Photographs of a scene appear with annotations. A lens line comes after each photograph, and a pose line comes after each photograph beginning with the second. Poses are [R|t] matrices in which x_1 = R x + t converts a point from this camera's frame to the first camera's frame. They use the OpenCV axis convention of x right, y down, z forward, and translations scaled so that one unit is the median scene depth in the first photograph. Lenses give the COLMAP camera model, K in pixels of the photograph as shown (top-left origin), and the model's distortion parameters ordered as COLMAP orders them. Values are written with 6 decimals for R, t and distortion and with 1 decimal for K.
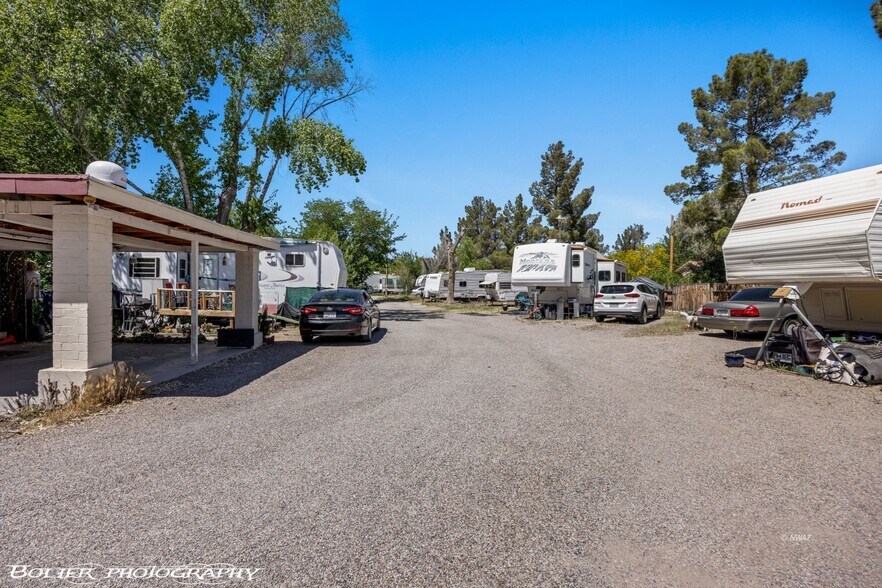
lens RADIAL K [[432.5, 0, 440.6], [0, 432.5, 285.3], [0, 0, 1]] dist [-0.001962, -0.000391]
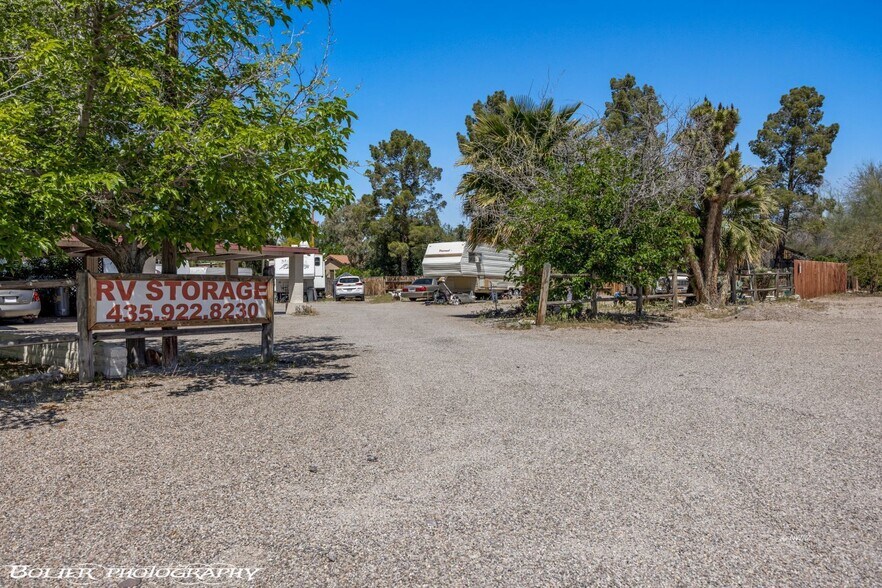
lens RADIAL K [[659.3, 0, 441.0], [0, 659.3, 294.0], [0, 0, 1]] dist [-0.001851, -0.000938]
pose [[0.717259, -0.017967, 0.696575, -1.016970], [0.003988, 0.999757, 0.021680, 0.007066], [-0.696795, -0.012773, 0.717157, -0.972411]]
